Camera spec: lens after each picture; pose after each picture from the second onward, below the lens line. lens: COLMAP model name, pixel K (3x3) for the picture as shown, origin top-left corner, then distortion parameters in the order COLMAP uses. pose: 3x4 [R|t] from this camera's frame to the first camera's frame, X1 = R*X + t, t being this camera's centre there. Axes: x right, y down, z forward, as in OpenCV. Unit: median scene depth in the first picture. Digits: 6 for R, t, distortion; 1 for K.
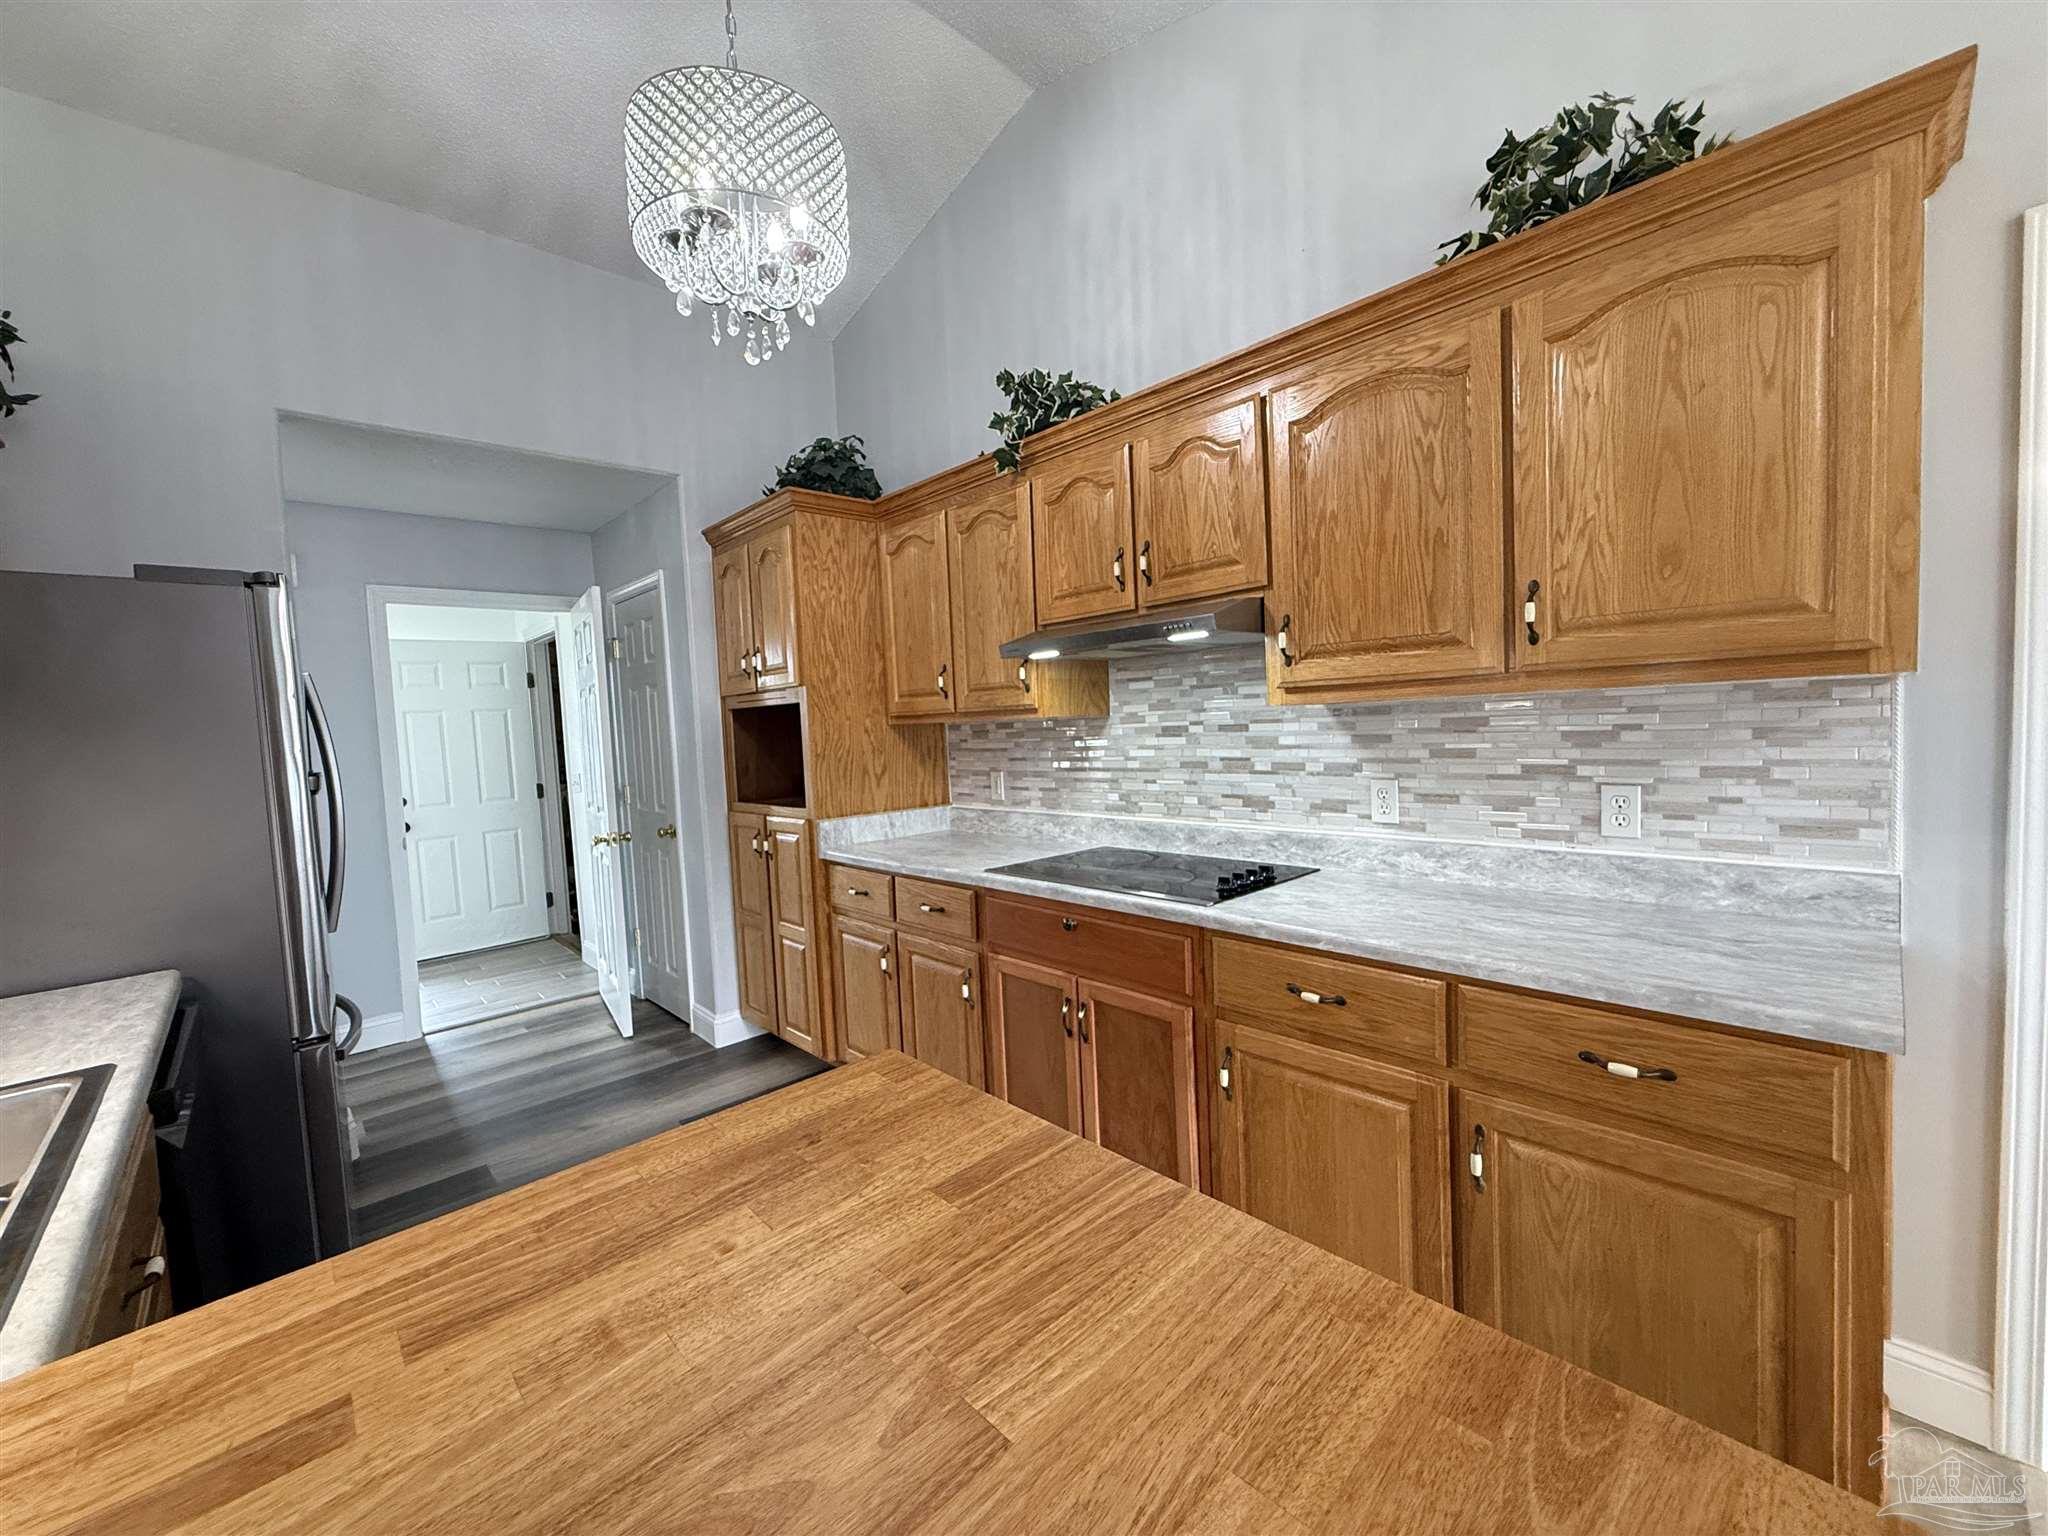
lens RADIAL K [[816.8, 0, 1021.2], [0, 816.8, 766.9], [0, 0, 1]] dist [0.002039, 0.000190]
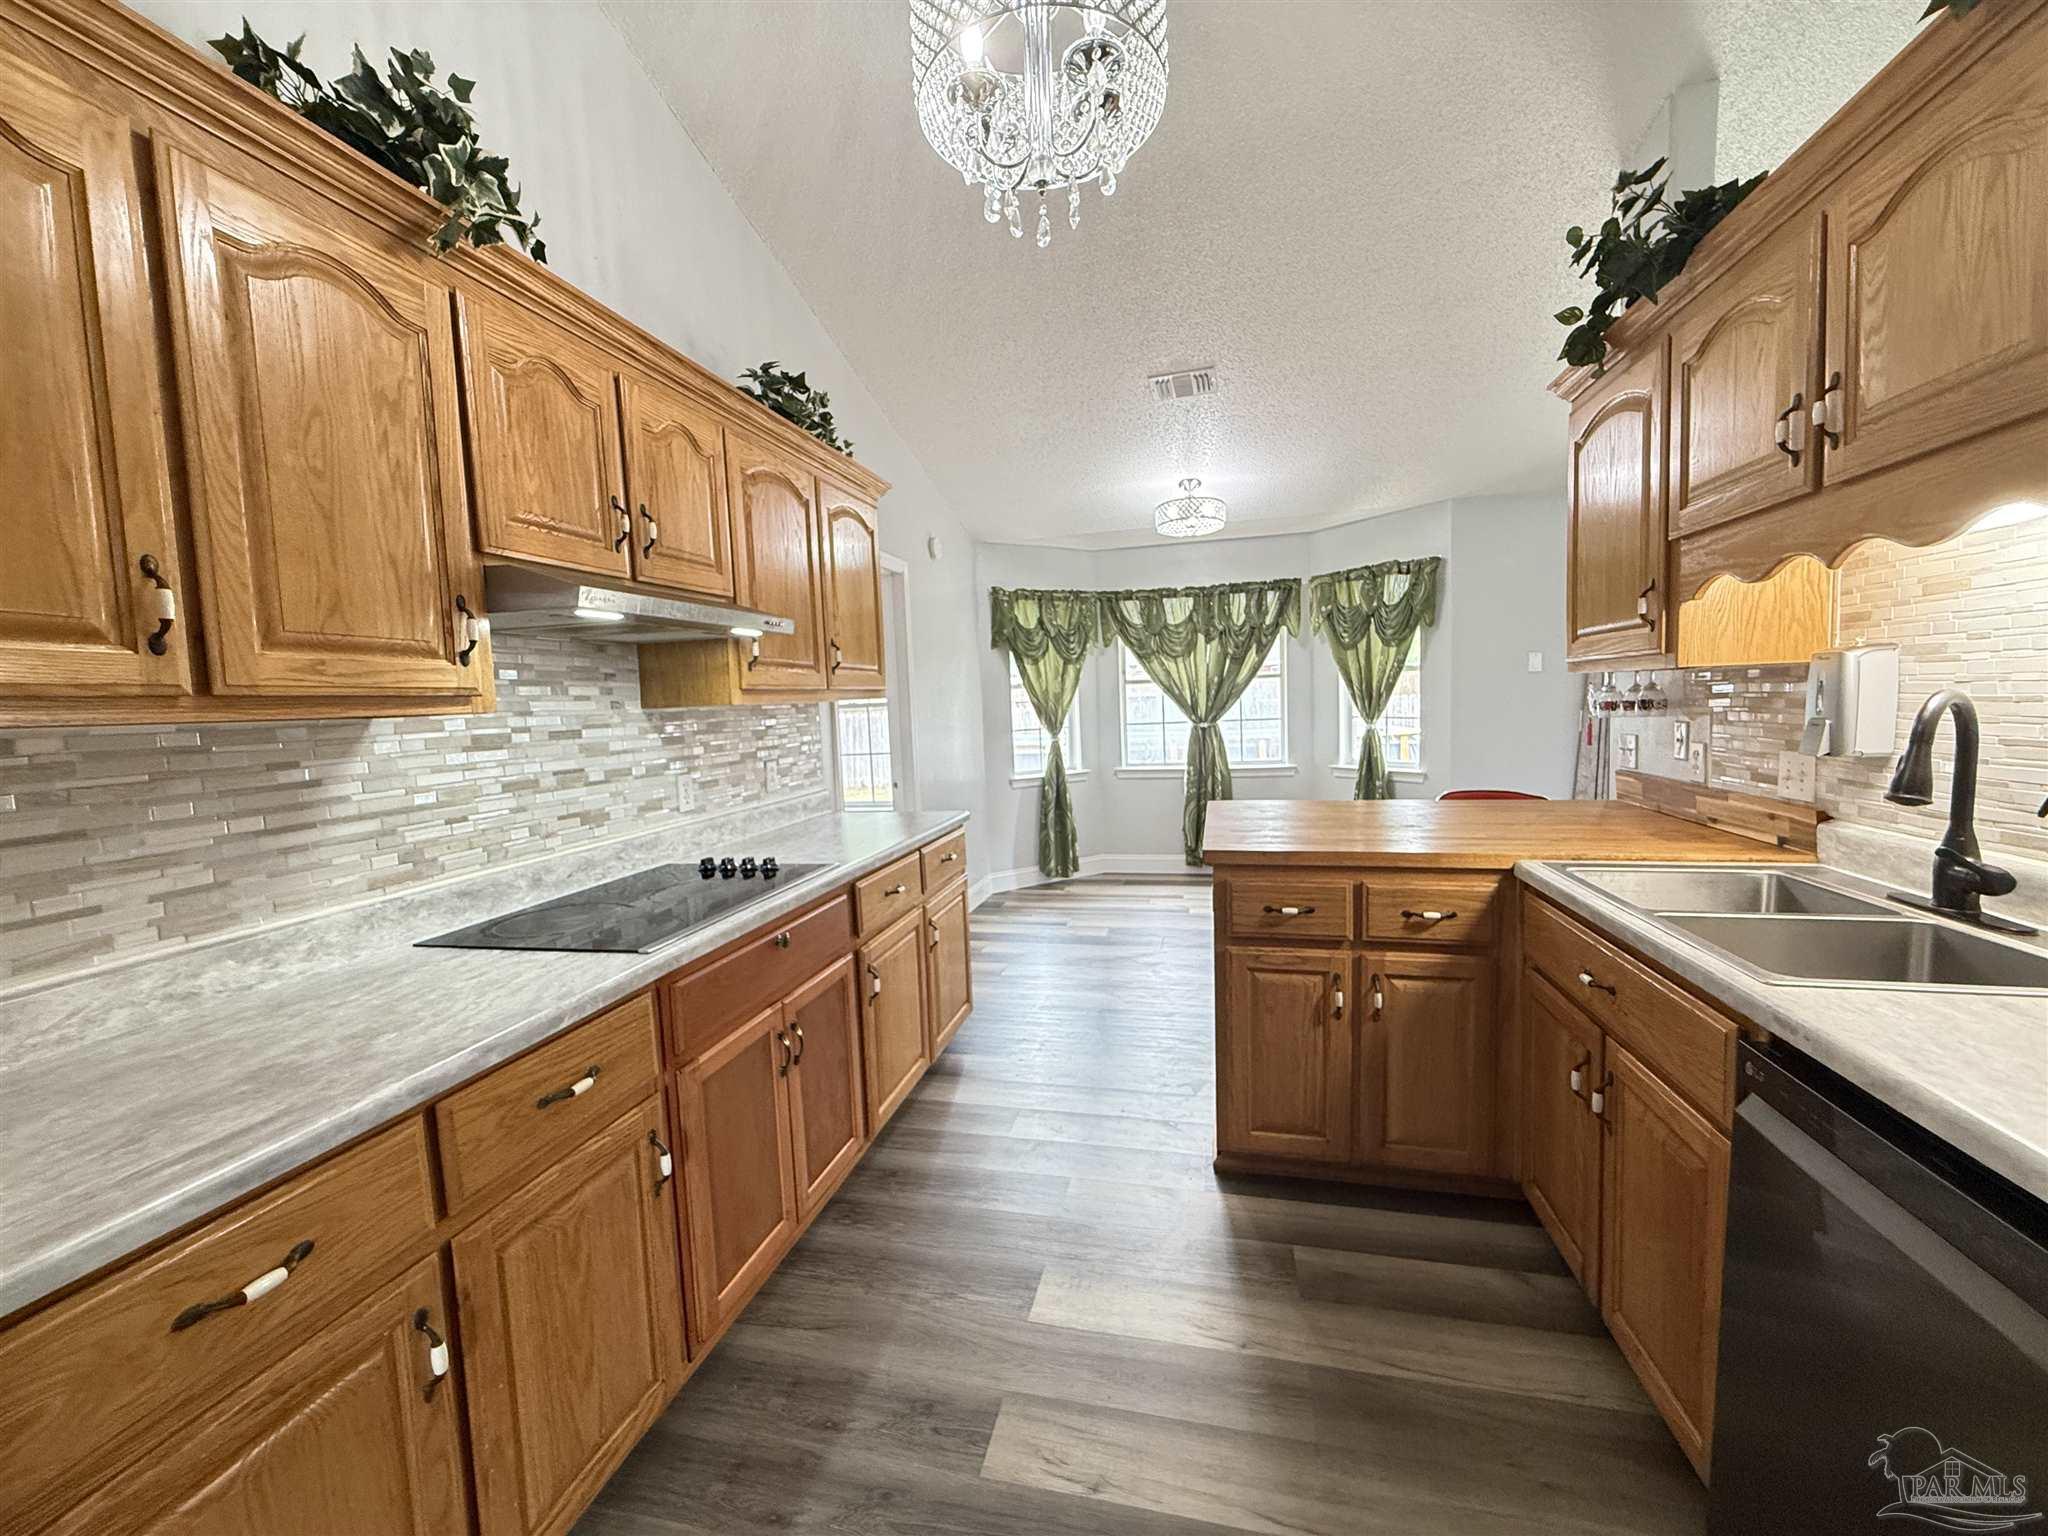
lens RADIAL K [[816.8, 0, 1018.2], [0, 816.8, 759.2], [0, 0, 1]] dist [0.002039, 0.000190]
pose [[-0.542700, 0.007866, 0.839890, -0.724238], [0.114755, 0.991274, 0.064866, -0.024530], [-0.832050, 0.131584, -0.538867, 1.104343]]
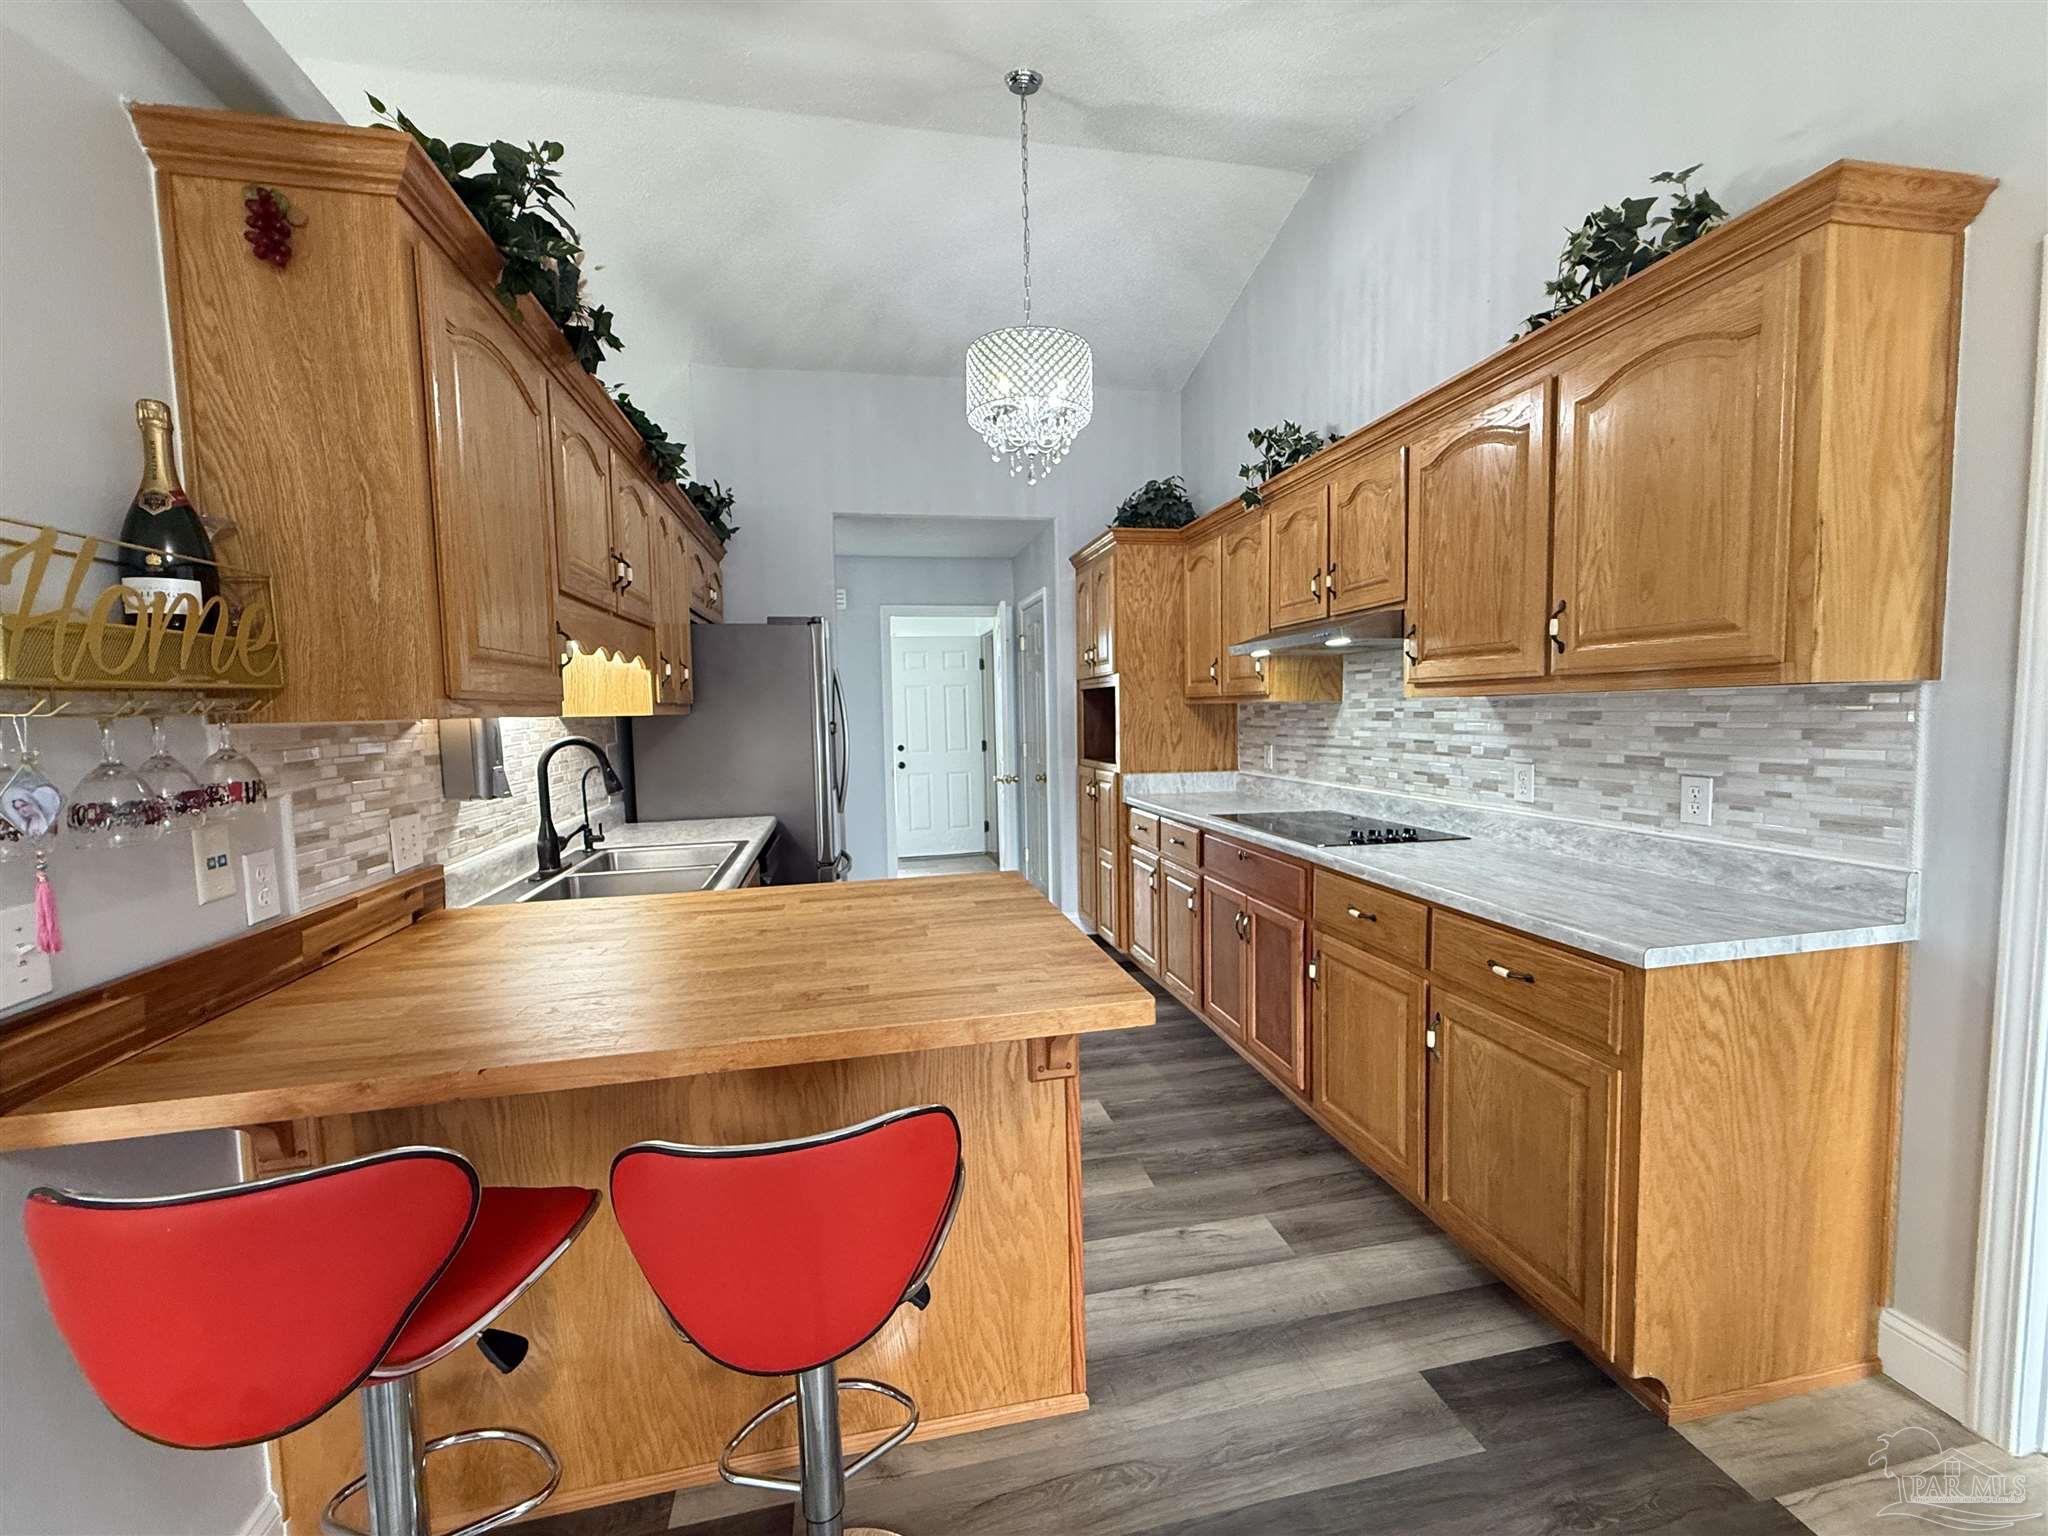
lens RADIAL K [[816.8, 0, 1018.5], [0, 816.8, 770.3], [0, 0, 1]] dist [0.002039, 0.000190]
pose [[0.852968, 0.066972, -0.517648, 0.388204], [-0.049075, 0.997631, 0.048206, 0.003862], [0.519651, -0.015714, 0.854234, -0.310839]]
